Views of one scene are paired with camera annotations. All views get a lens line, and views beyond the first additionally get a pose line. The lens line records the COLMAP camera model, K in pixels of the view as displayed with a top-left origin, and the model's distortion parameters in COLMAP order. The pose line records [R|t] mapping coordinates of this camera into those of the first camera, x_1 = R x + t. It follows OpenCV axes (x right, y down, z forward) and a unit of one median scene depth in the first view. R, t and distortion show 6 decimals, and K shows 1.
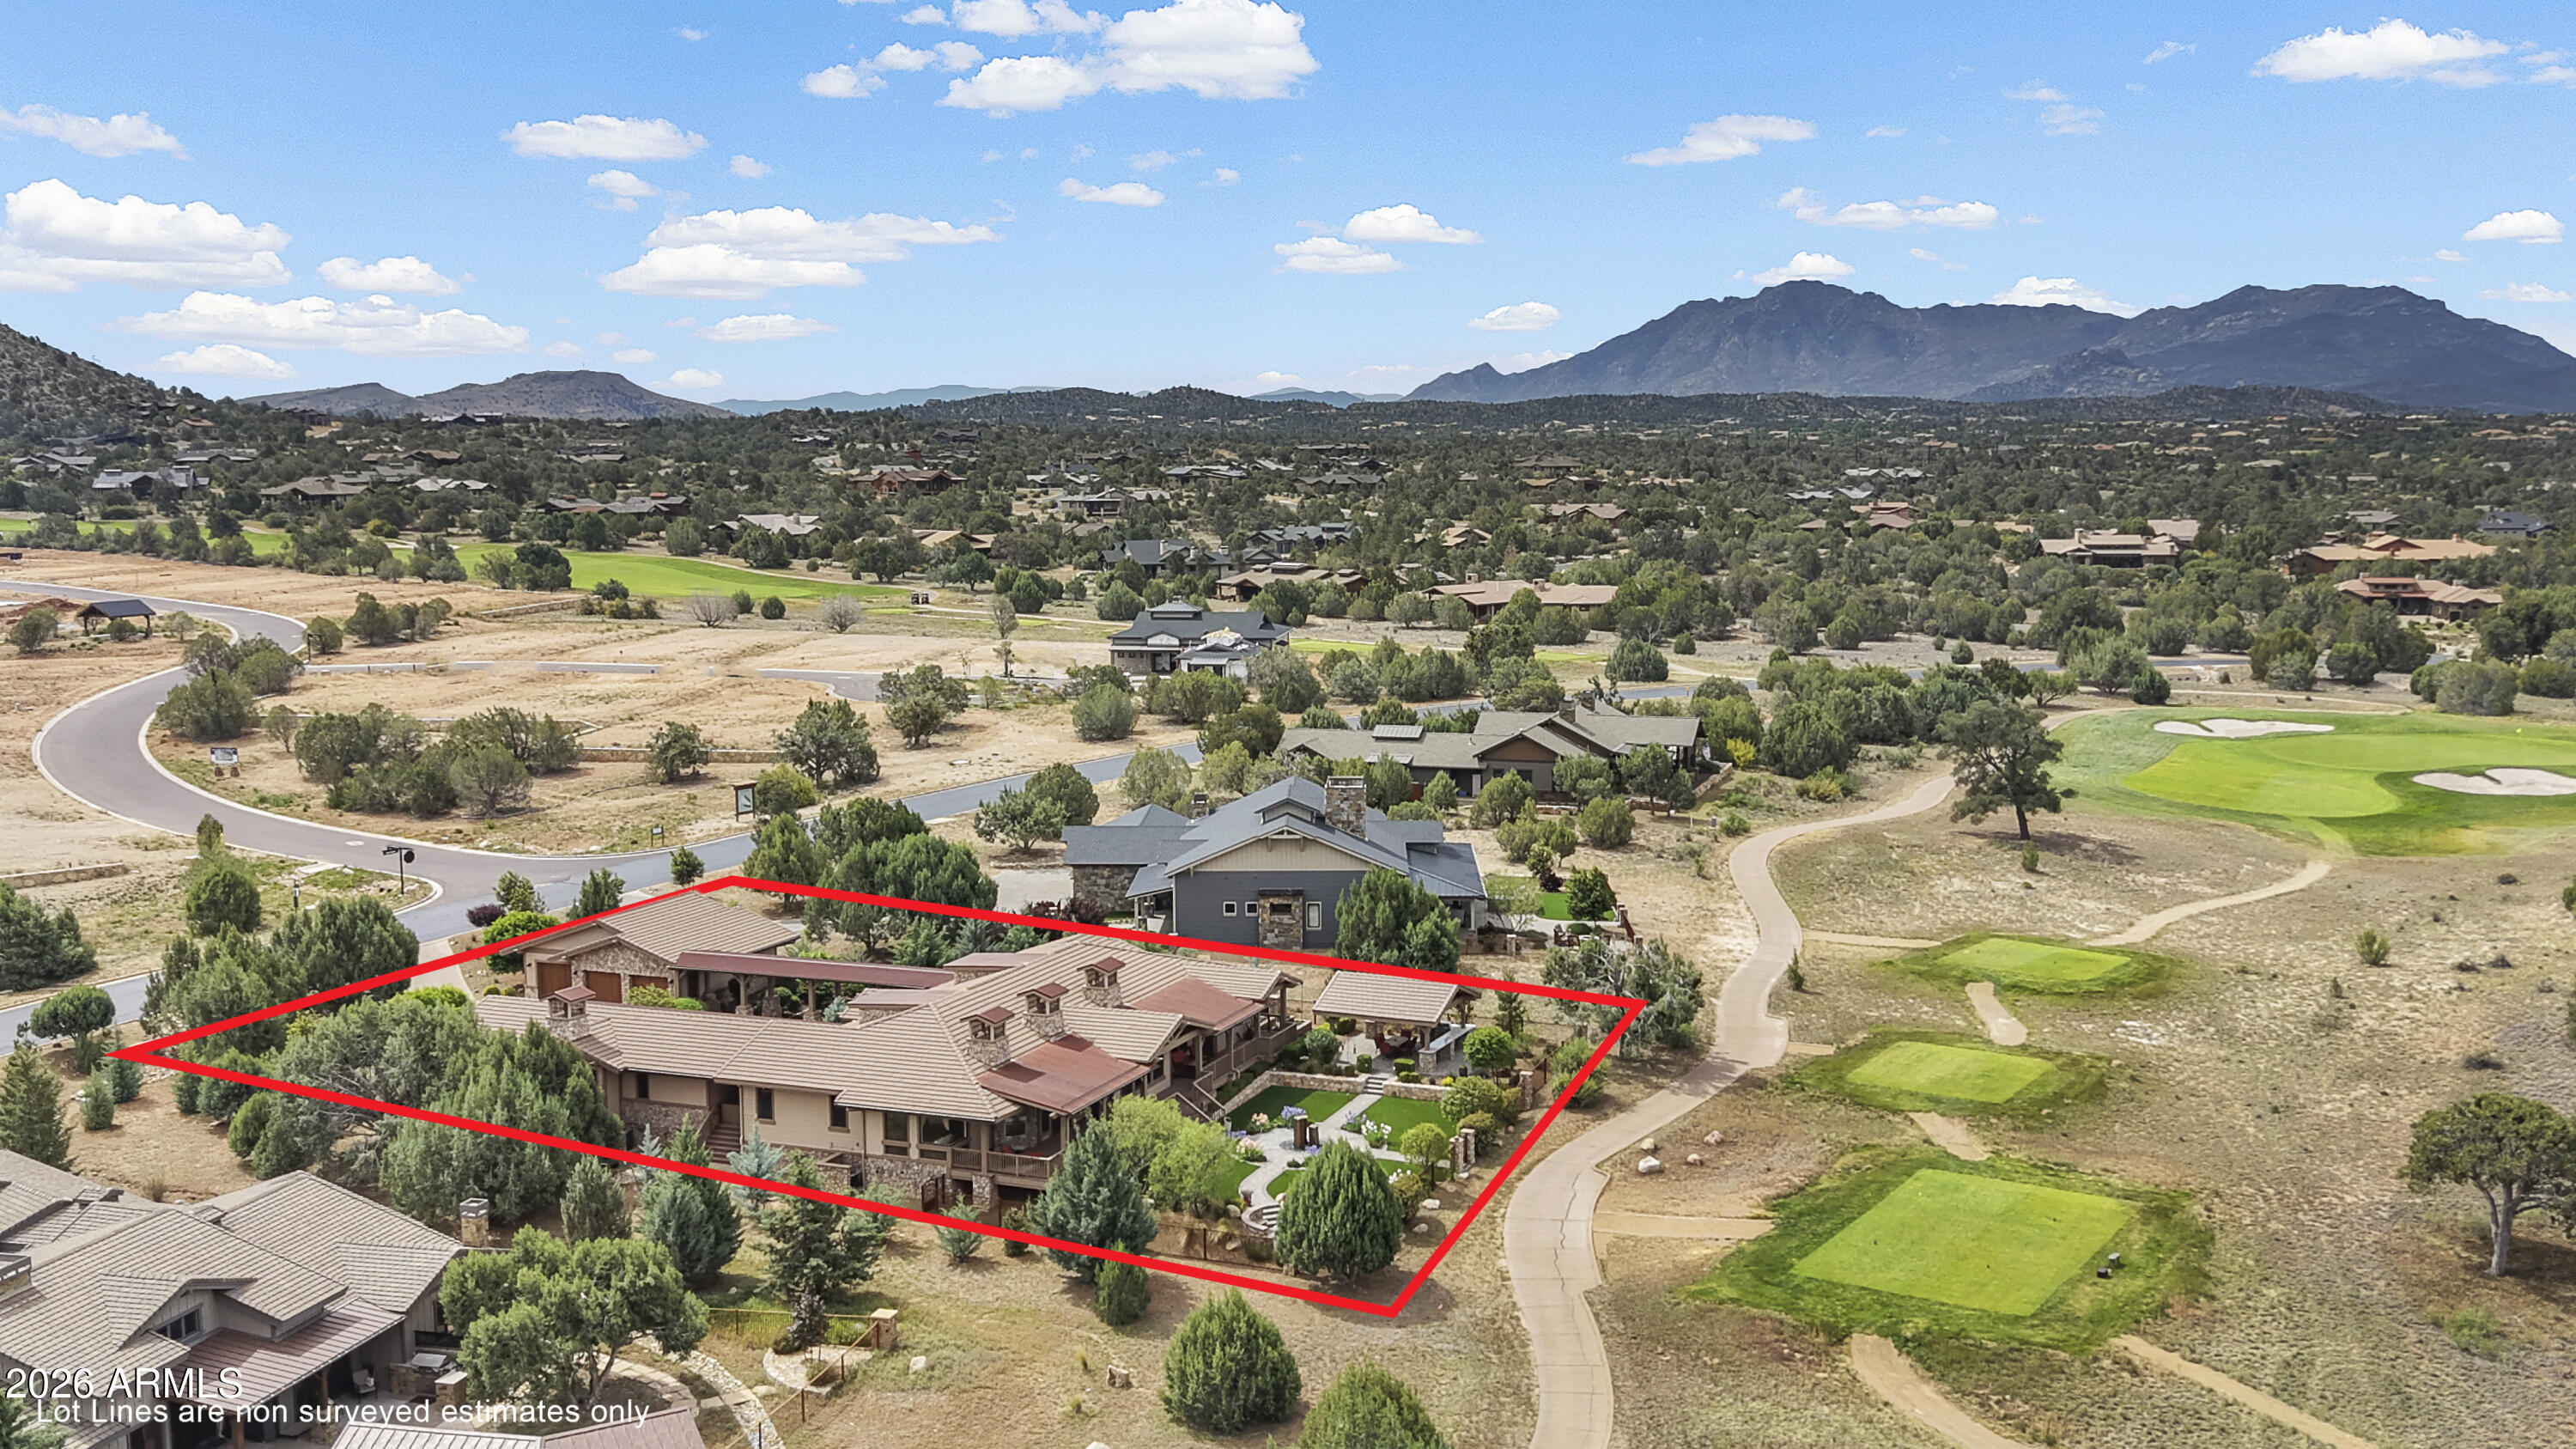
lens RADIAL K [[2485.8, 0, 1312.2], [0, 2485.8, 737.8], [0, 0, 1]] dist [0.138802, -0.361792]
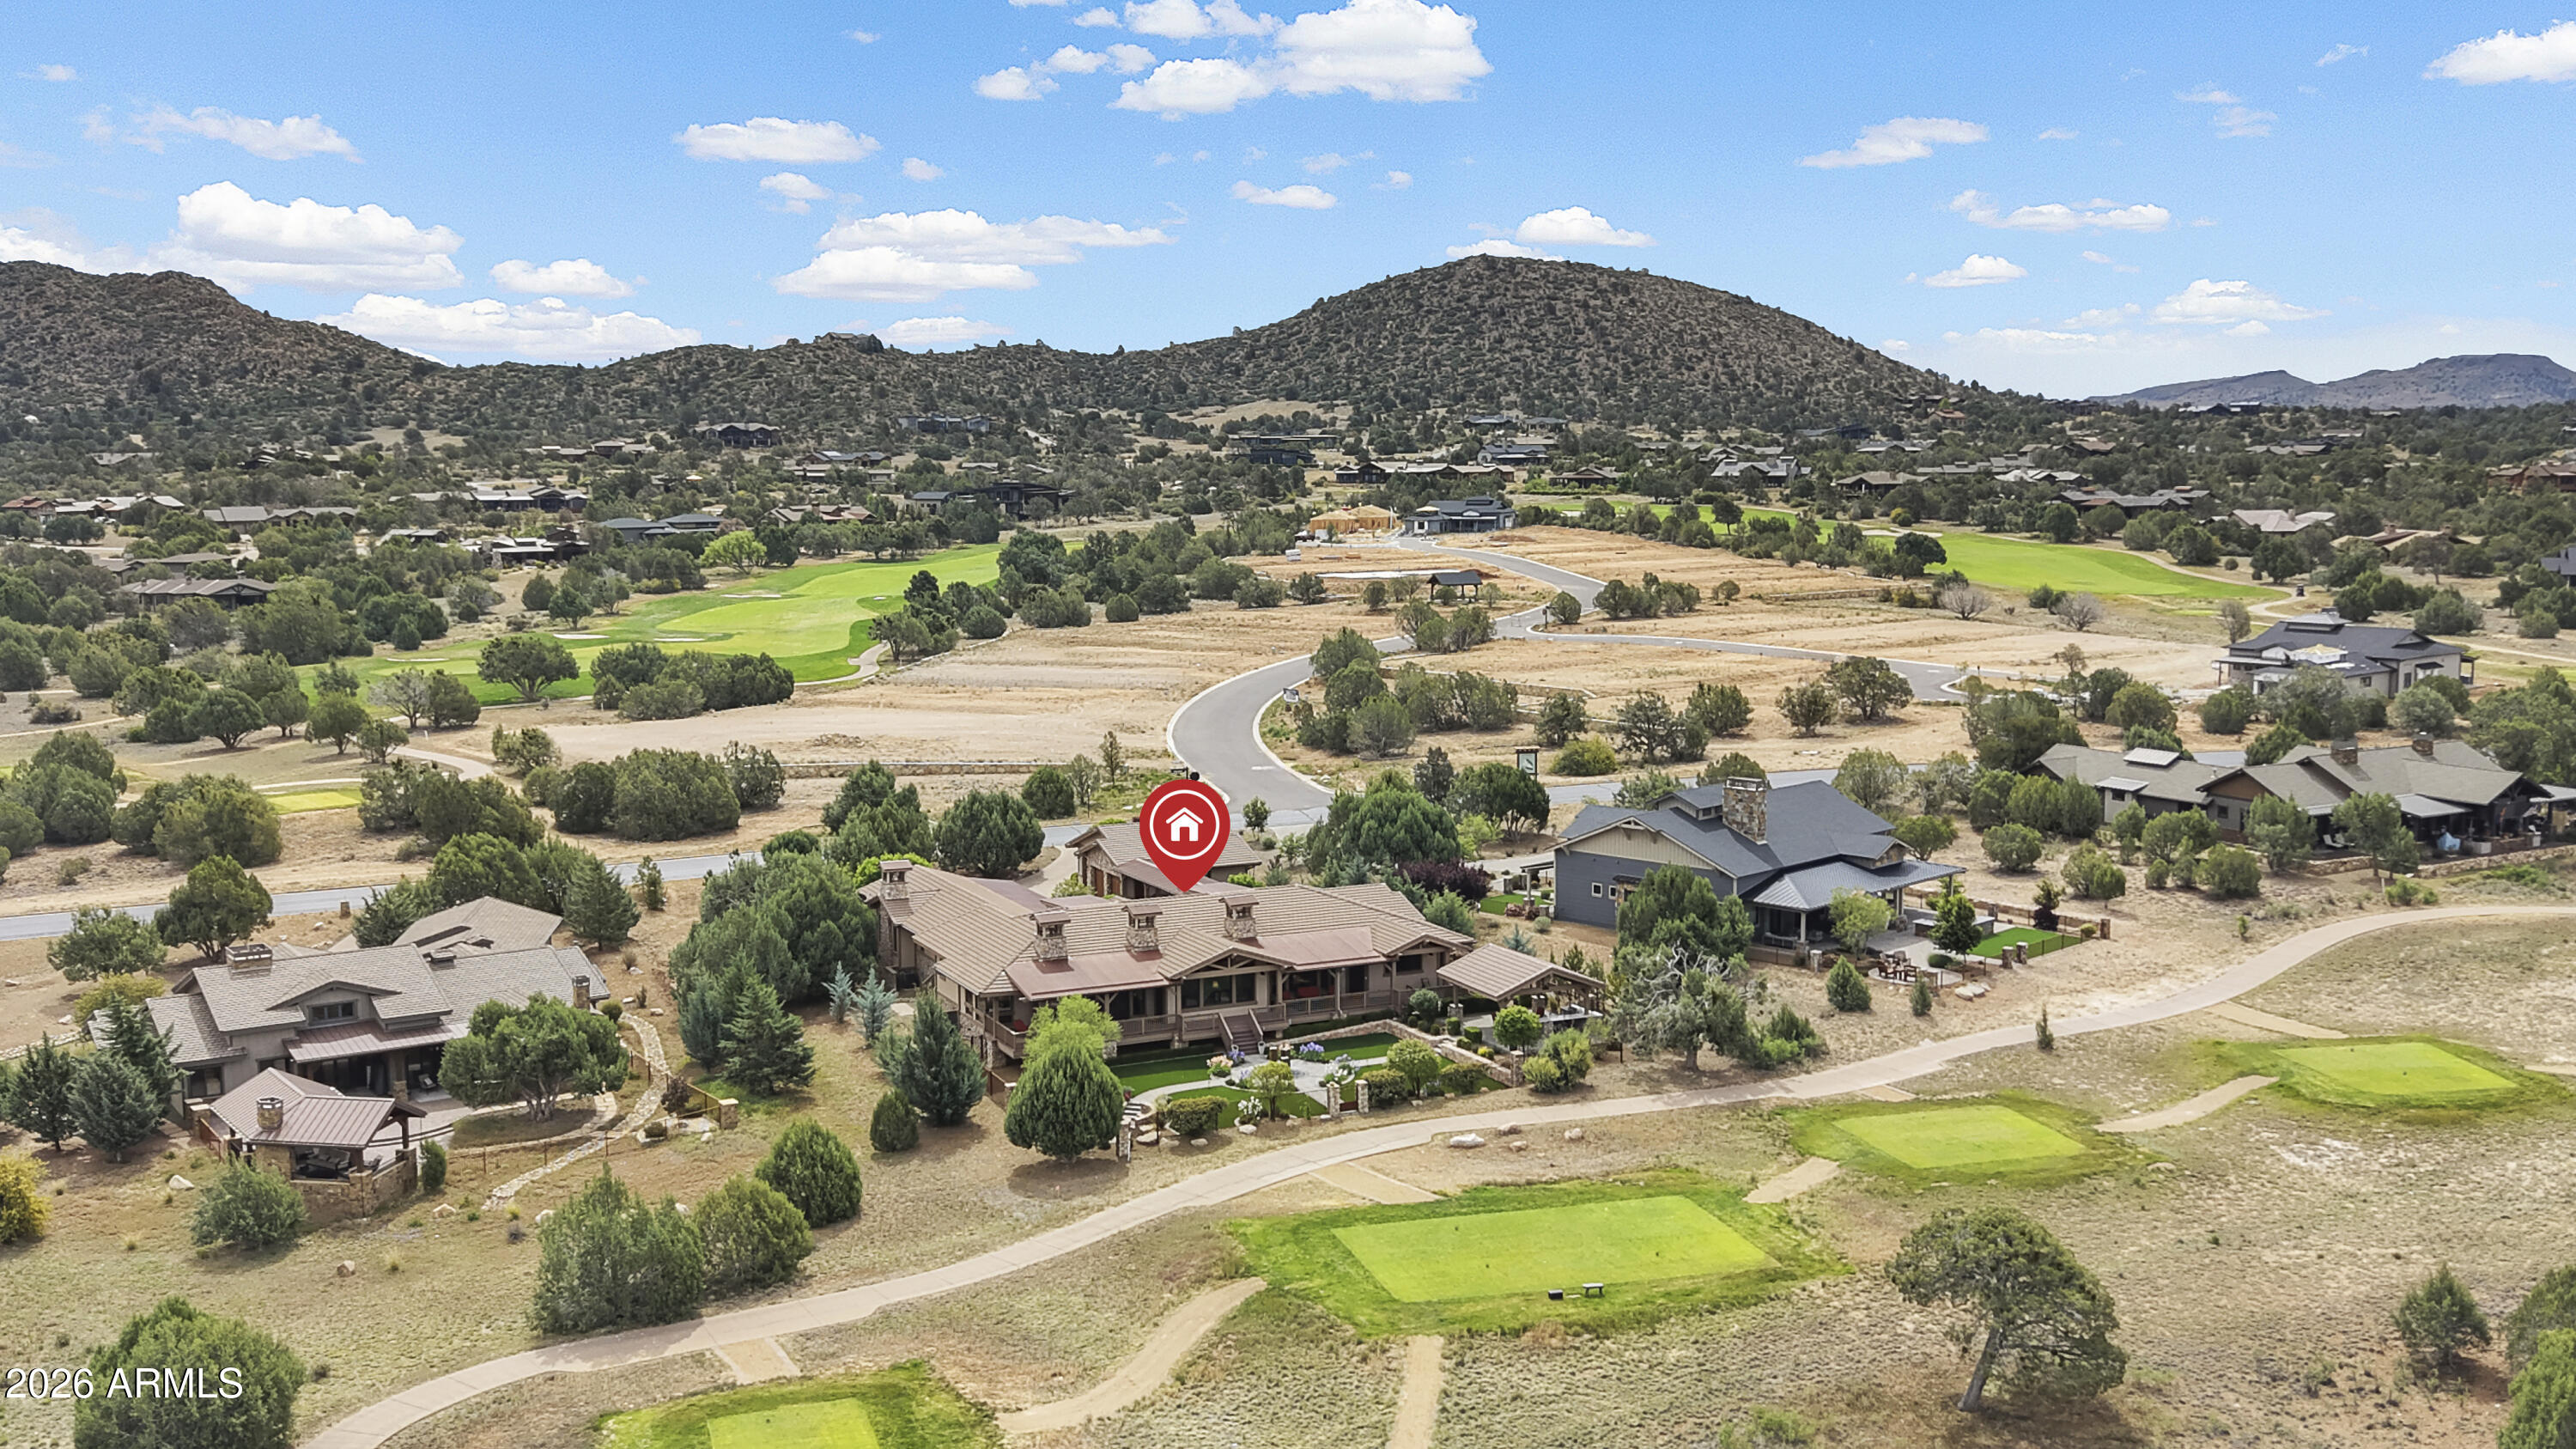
lens RADIAL K [[2412.4, 0, 1288.0], [0, 2412.4, 724.5], [0, 0, 1]] dist [0.061992, 0.018209]
pose [[0.746326, 0.079709, -0.660790, 0.868978], [-0.077407, 0.996461, 0.032773, -0.042384], [0.661064, 0.026690, 0.749855, 0.183639]]
